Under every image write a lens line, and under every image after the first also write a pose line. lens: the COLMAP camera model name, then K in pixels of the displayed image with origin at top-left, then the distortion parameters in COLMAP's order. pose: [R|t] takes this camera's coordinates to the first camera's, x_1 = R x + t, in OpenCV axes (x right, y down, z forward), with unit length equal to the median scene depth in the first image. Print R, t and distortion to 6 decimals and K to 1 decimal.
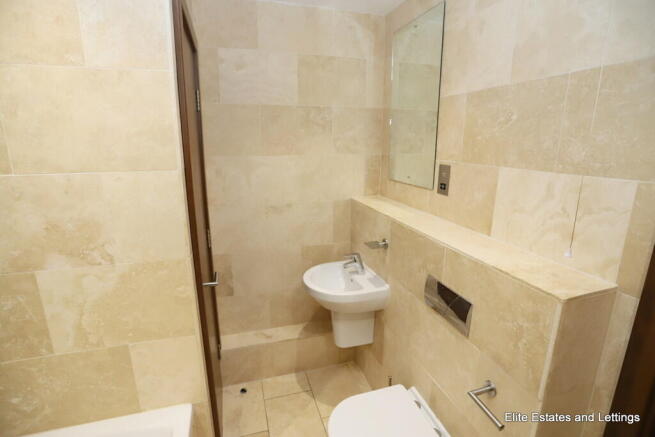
lens RADIAL K [[316.6, 0, 327.8], [0, 316.6, 215.3], [0, 0, 1]] dist [-0.020607, 0.000583]
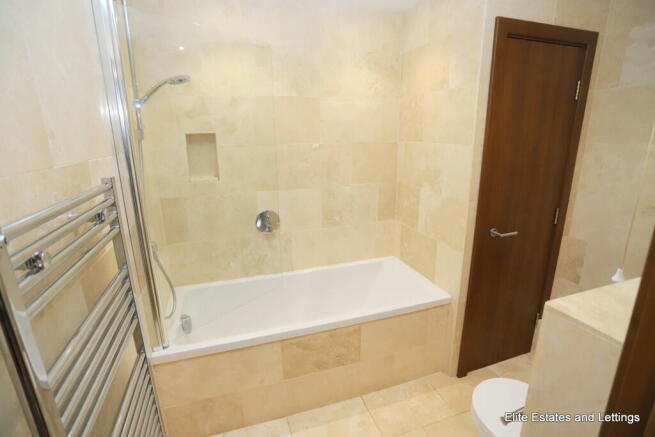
lens RADIAL K [[316.6, 0, 329.0], [0, 316.6, 219.2], [0, 0, 1]] dist [-0.020607, 0.000583]
pose [[0.027454, 0.263315, -0.964319, 1.171761], [-0.220048, 0.942611, 0.251123, -0.027363], [0.975103, 0.205303, 0.083820, 0.226065]]
